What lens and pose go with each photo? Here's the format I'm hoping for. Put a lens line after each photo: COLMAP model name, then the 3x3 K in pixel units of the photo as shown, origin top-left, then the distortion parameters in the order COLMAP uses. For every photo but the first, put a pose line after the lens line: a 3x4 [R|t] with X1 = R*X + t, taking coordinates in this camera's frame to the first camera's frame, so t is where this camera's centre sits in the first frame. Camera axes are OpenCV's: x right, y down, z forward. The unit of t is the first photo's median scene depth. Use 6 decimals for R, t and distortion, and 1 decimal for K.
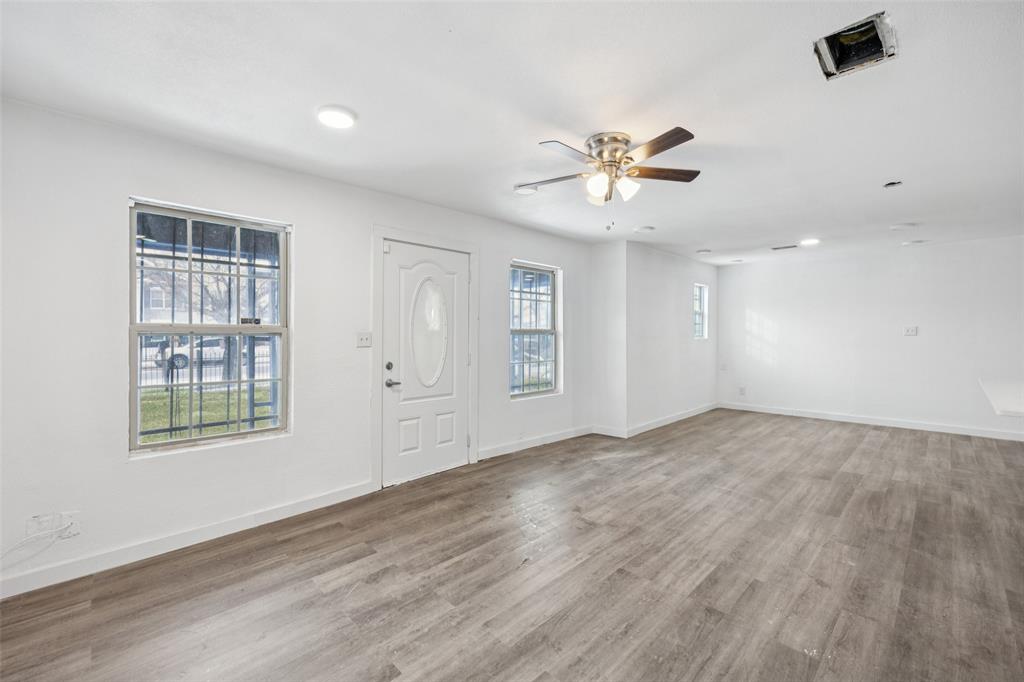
lens RADIAL K [[436.6, 0, 513.3], [0, 436.6, 339.3], [0, 0, 1]] dist [-0.003505, -0.000171]
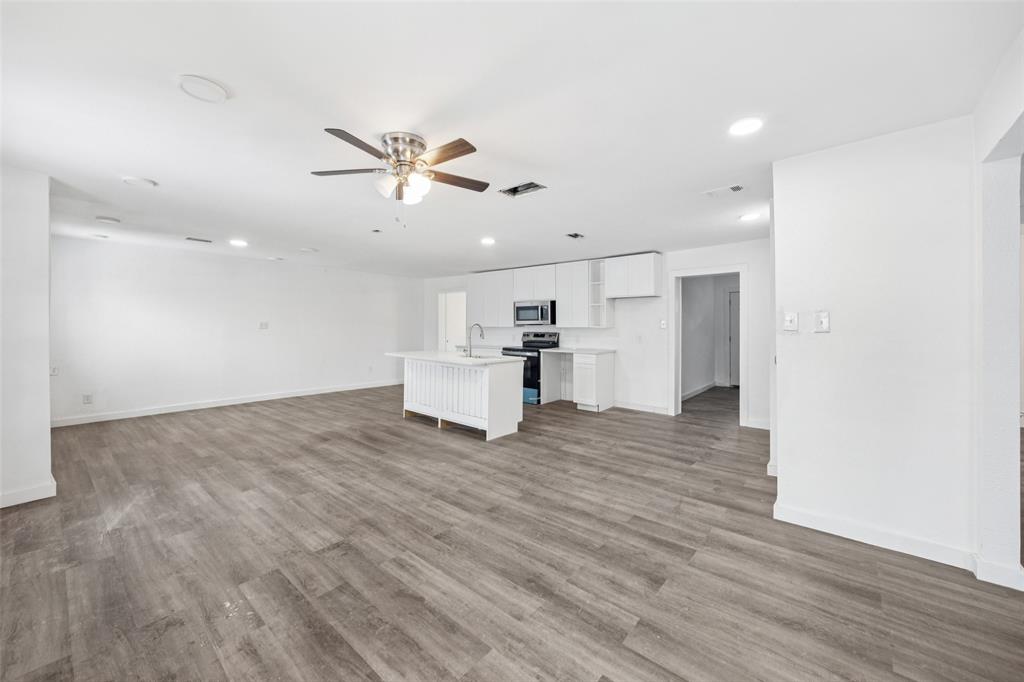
lens RADIAL K [[392.9, 0, 511.9], [0, 392.9, 333.4], [0, 0, 1]] dist [0.001049, -0.000034]
pose [[-0.087183, -0.012061, 0.996119, -0.667034], [0.010849, 0.999856, 0.013056, -0.005958], [-0.996133, 0.011946, -0.087040, 0.765776]]
